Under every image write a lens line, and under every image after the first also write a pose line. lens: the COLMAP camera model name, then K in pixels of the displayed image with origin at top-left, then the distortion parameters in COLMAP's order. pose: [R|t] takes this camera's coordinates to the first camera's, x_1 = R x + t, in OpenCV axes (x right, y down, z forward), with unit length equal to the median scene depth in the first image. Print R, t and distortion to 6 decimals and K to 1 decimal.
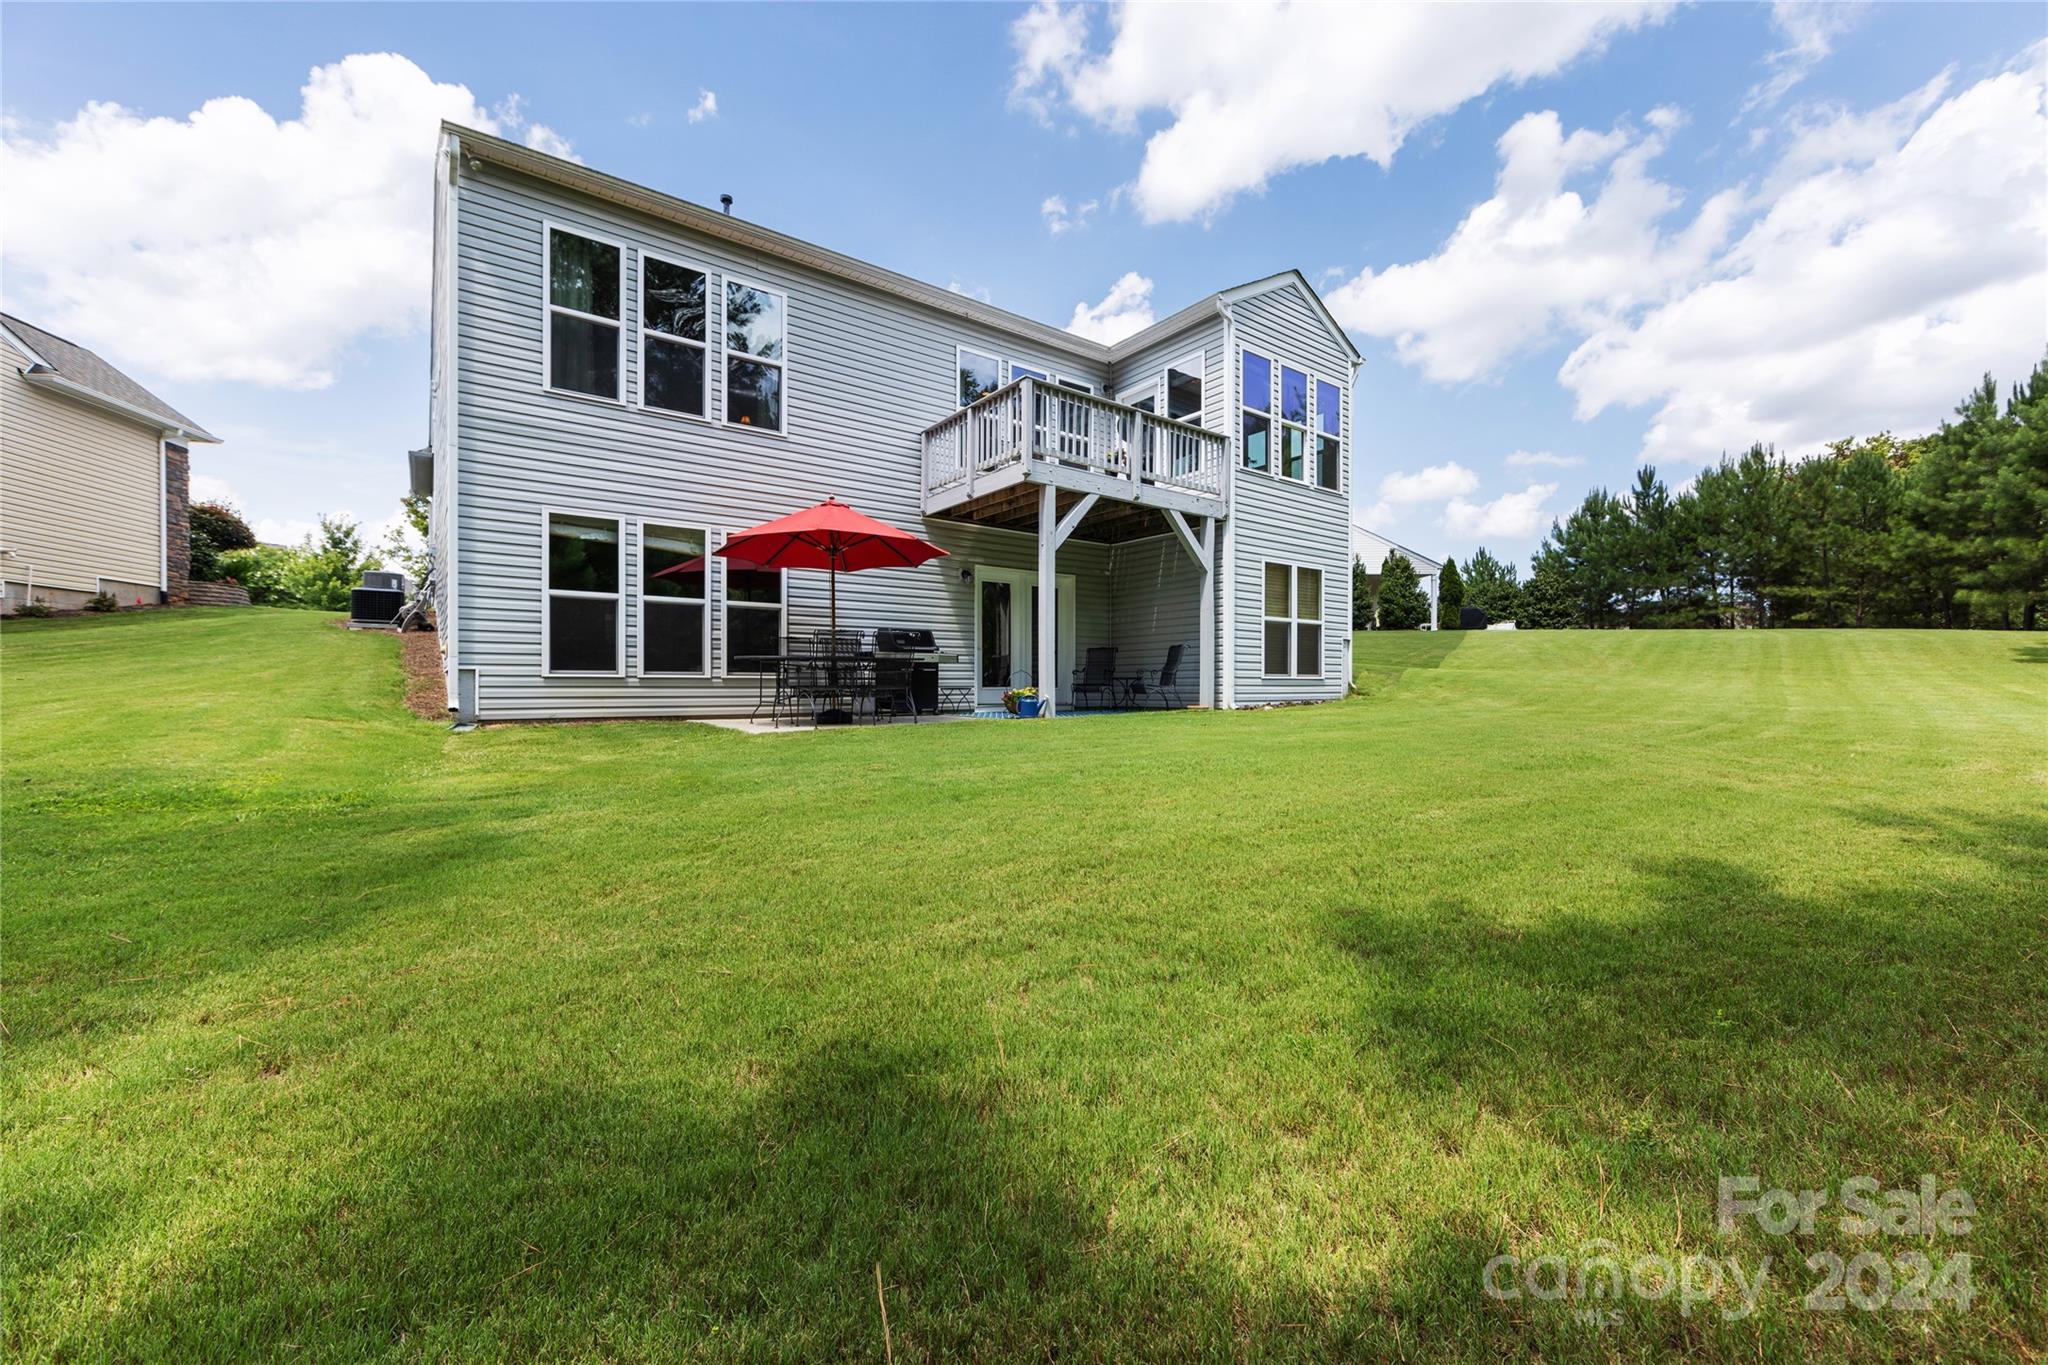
lens RADIAL K [[803.0, 0, 1021.9], [0, 803.0, 686.0], [0, 0, 1]] dist [-0.003378, -0.000513]
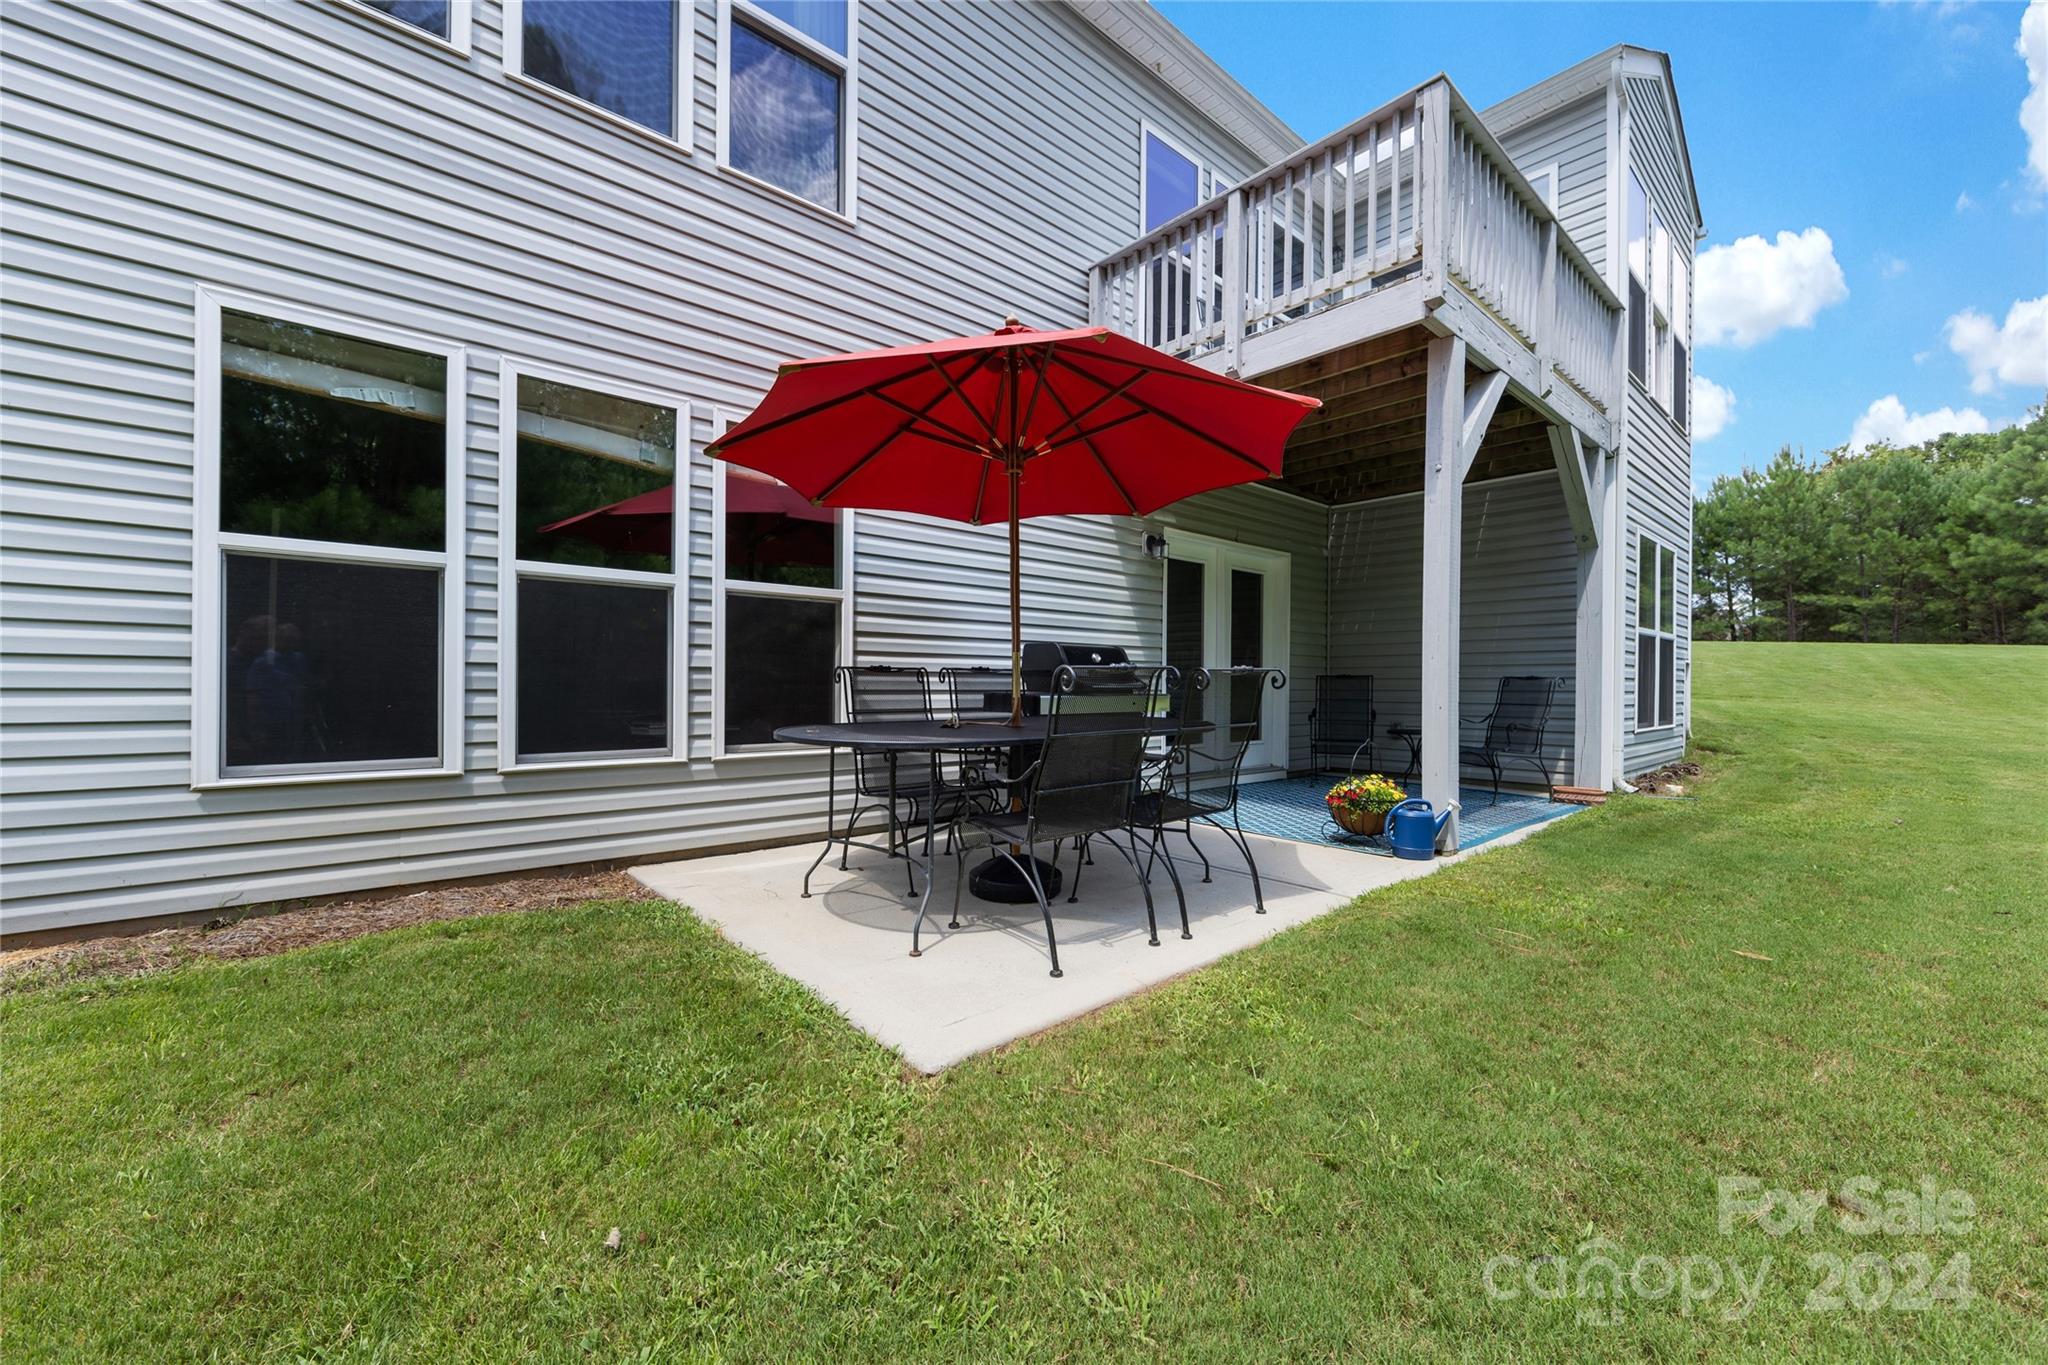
lens RADIAL K [[803.0, 0, 1021.9], [0, 803.0, 686.0], [0, 0, 1]] dist [-0.003378, -0.000513]
pose [[0.996384, 0.005245, 0.084800, -0.245661], [-0.005251, 0.999986, -0.000149, -0.050135], [-0.084800, -0.000297, 0.996398, 0.559347]]
